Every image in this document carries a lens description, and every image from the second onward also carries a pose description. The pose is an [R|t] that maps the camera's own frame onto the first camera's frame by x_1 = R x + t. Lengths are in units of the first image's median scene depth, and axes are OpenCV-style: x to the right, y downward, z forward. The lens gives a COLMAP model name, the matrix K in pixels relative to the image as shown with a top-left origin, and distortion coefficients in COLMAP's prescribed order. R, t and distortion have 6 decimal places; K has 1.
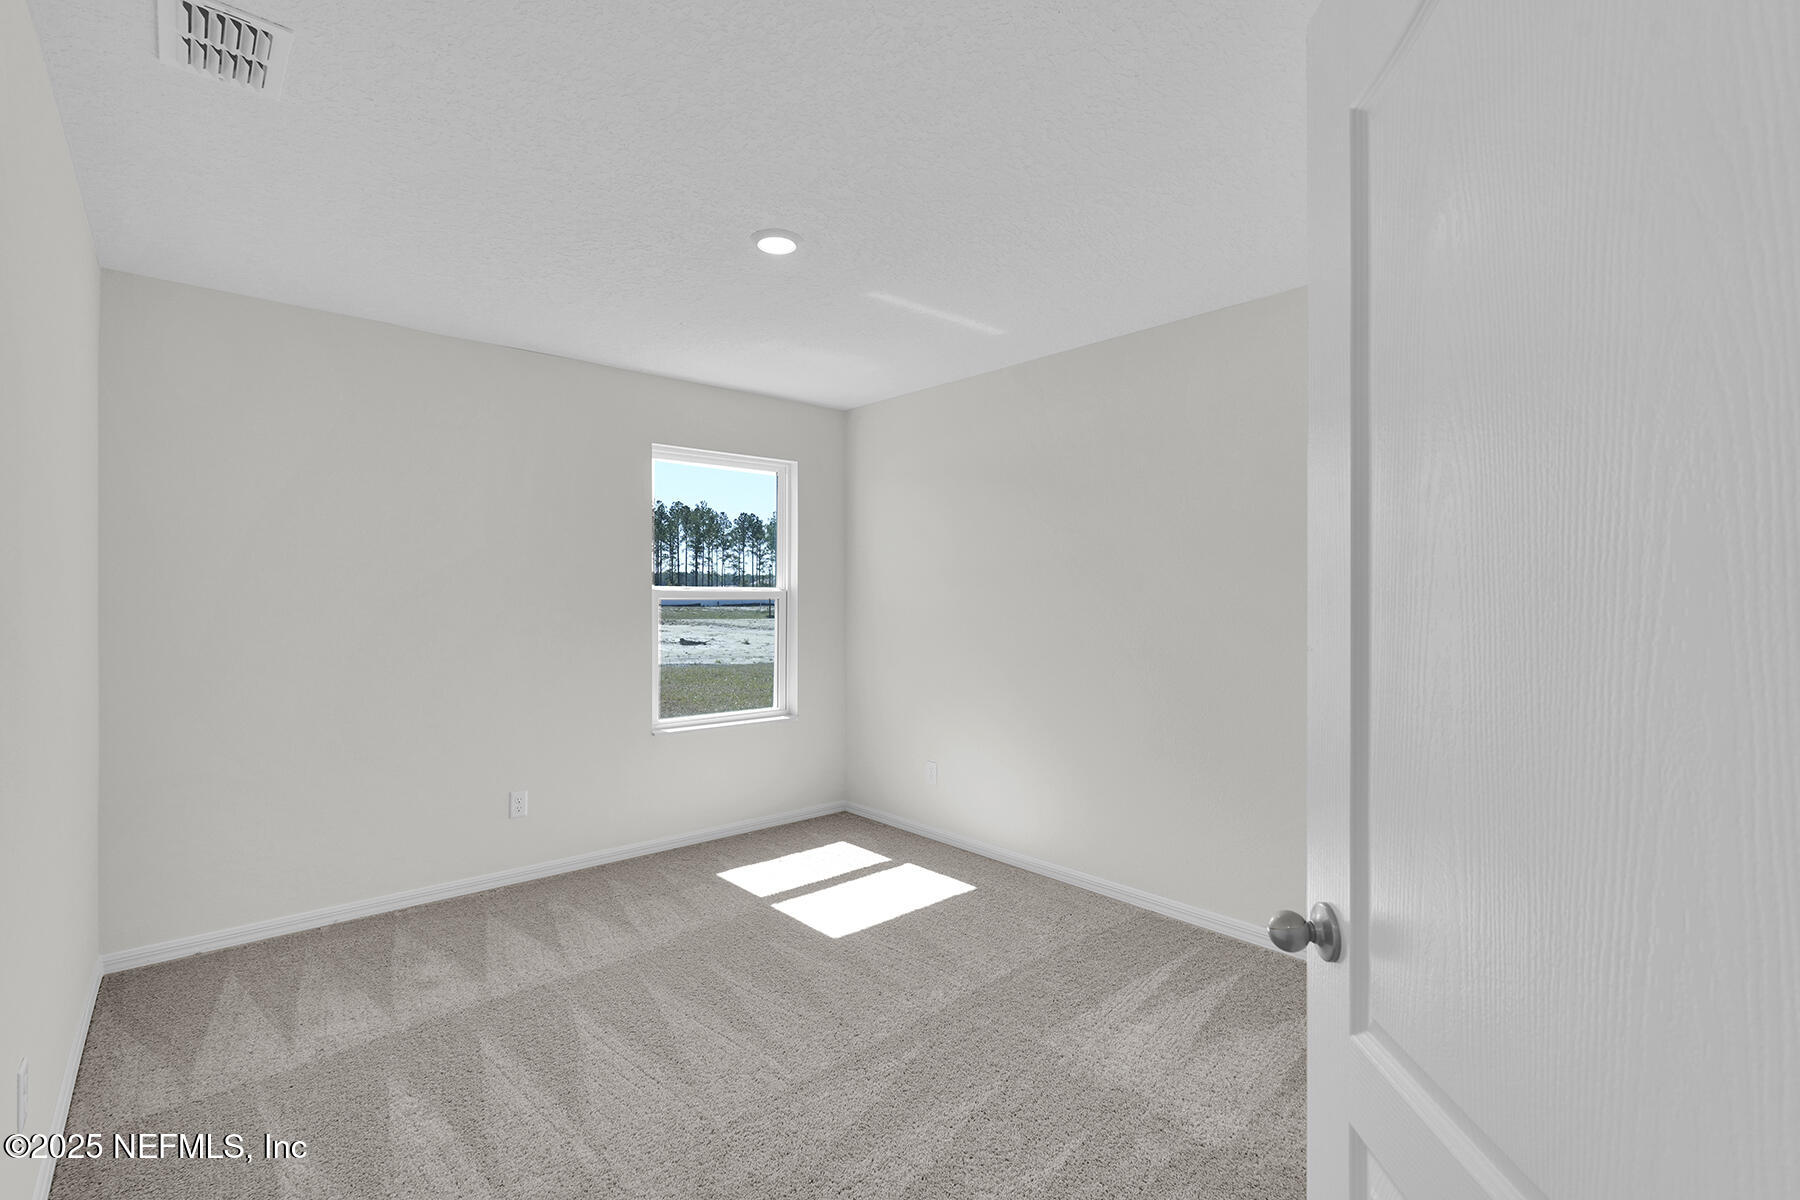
lens RADIAL K [[804.7, 0, 900.0], [0, 804.7, 600.0], [0, 0, 1]] dist [-0.010247, 0.000519]
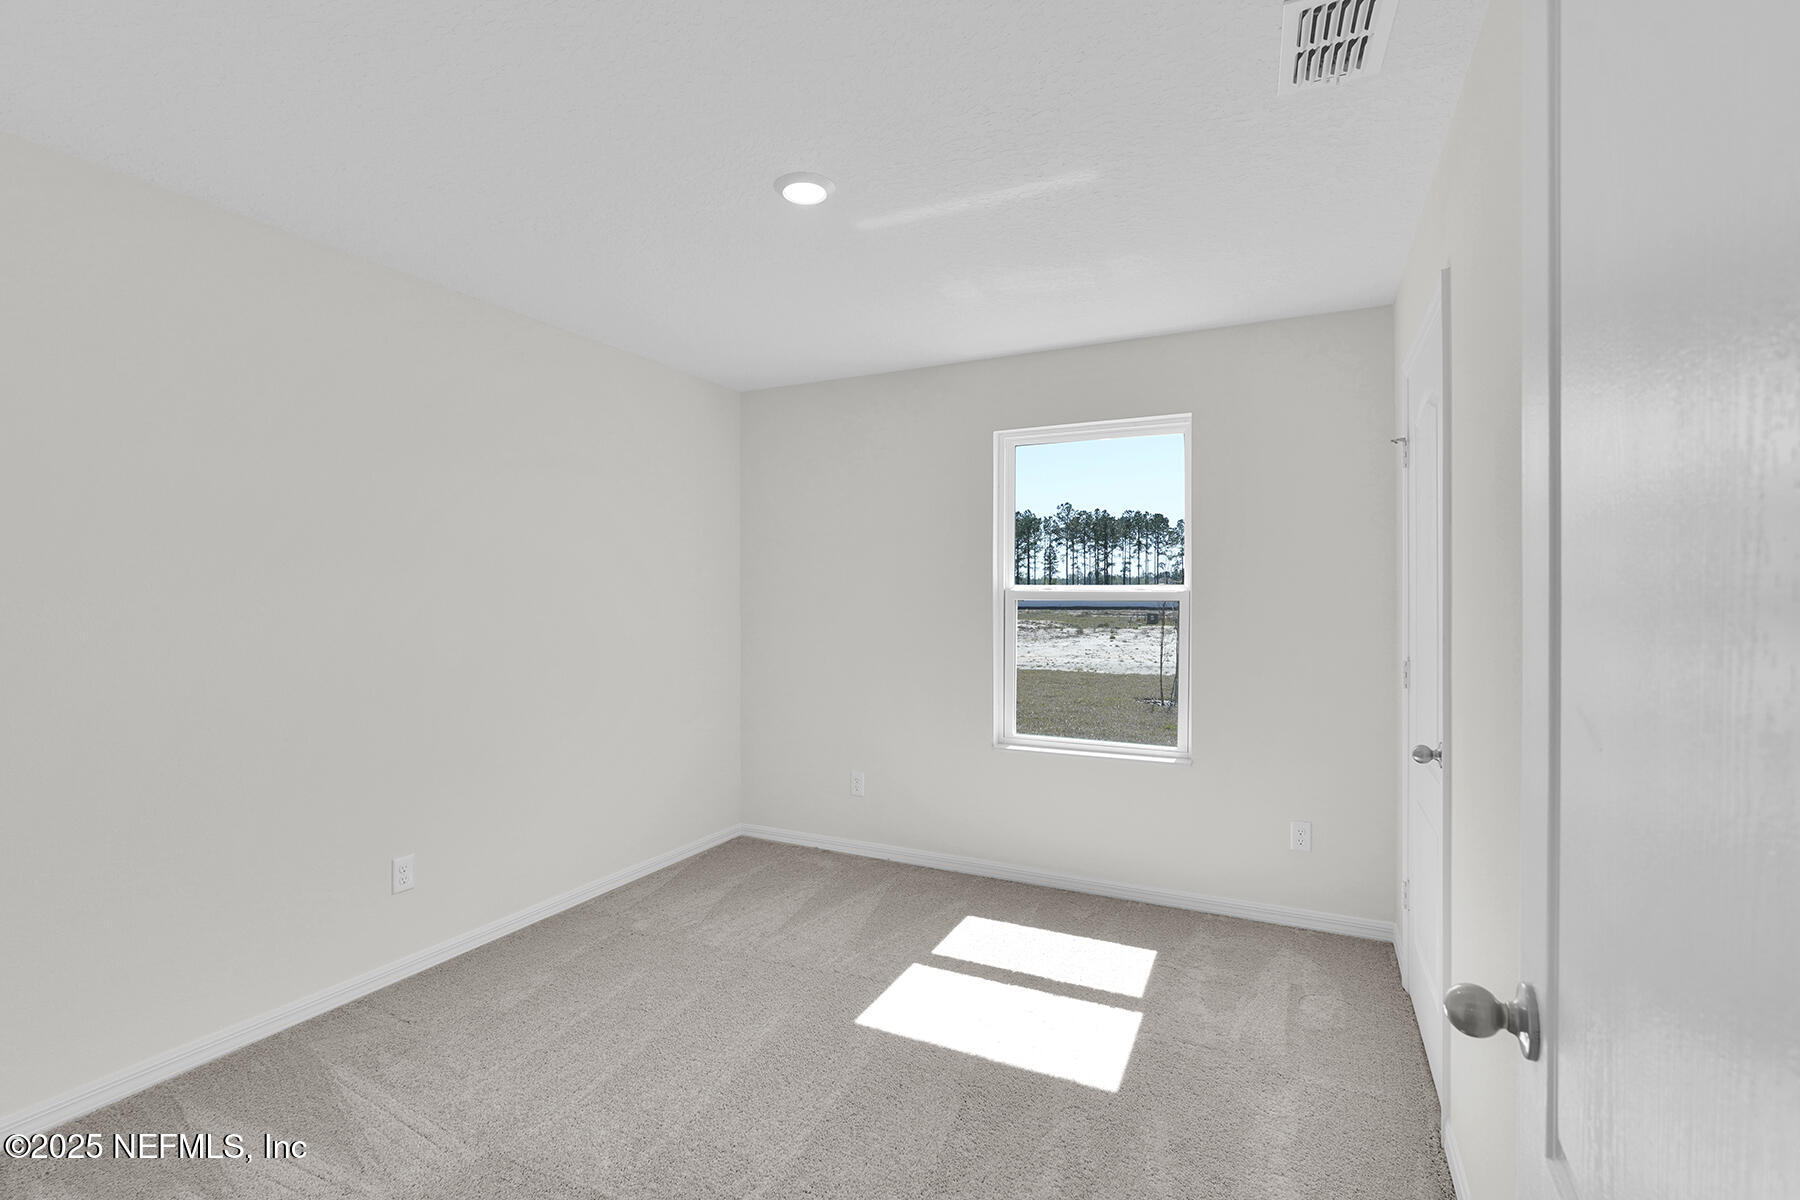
lens RADIAL K [[804.7, 0, 900.0], [0, 804.7, 600.0], [0, 0, 1]] dist [-0.010247, 0.000519]
pose [[0.360425, -0.002955, -0.932784, 0.497901], [-0.009770, 0.999928, -0.006942, 0.006354], [0.932737, 0.011615, 0.360370, 0.550392]]
